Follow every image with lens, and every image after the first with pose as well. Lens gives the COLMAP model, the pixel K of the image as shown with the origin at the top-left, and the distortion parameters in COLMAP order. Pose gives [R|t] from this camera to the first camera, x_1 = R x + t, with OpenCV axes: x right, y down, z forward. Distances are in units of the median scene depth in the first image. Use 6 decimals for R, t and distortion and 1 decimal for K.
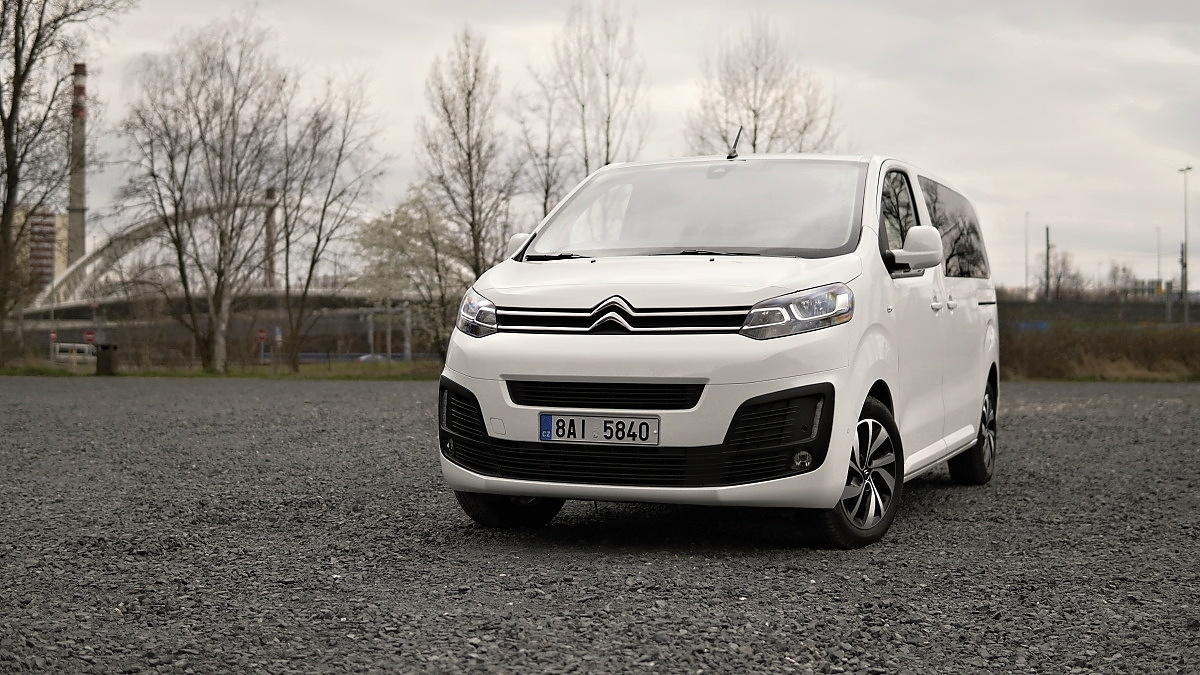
lens RADIAL K [[1614.5, 0, 600.0], [0, 1614.5, 337.5], [0, 0, 1]] dist [-0.157377, -0.302412]
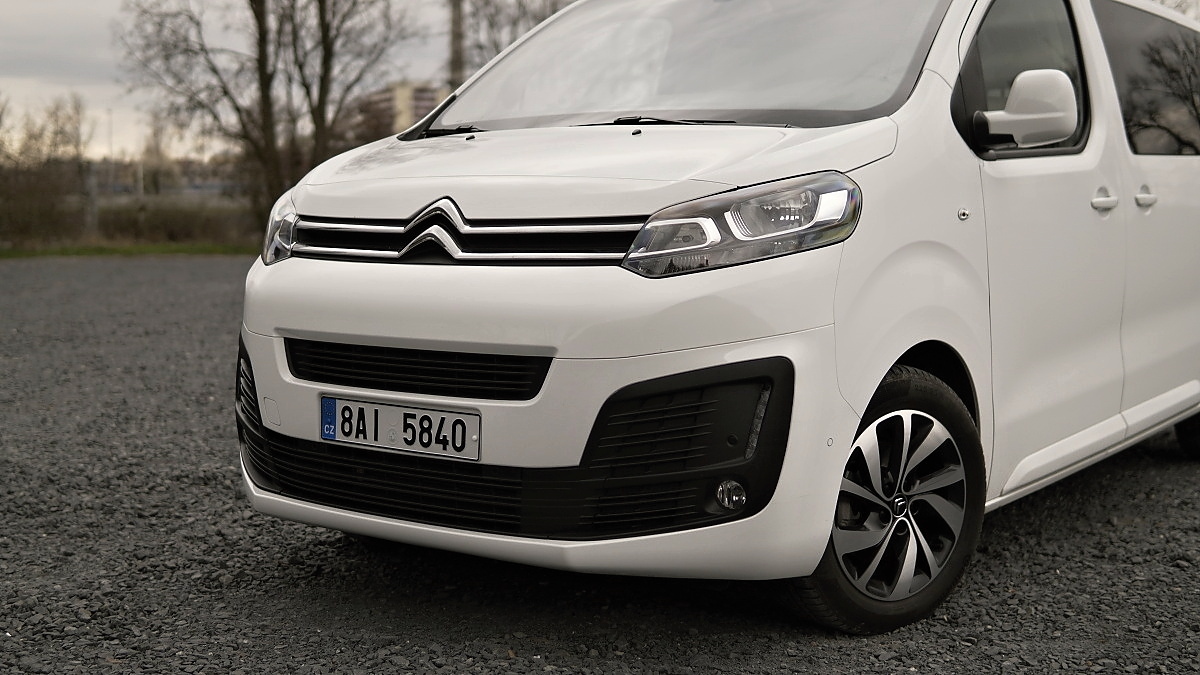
lens RADIAL K [[1614.5, 0, 600.0], [0, 1614.5, 337.5], [0, 0, 1]] dist [-0.157377, -0.302412]
pose [[0.970805, 0.014593, -0.239428, 0.208433], [0.004623, 0.996824, 0.079500, -0.021586], [0.239827, -0.078285, 0.967654, 0.449117]]
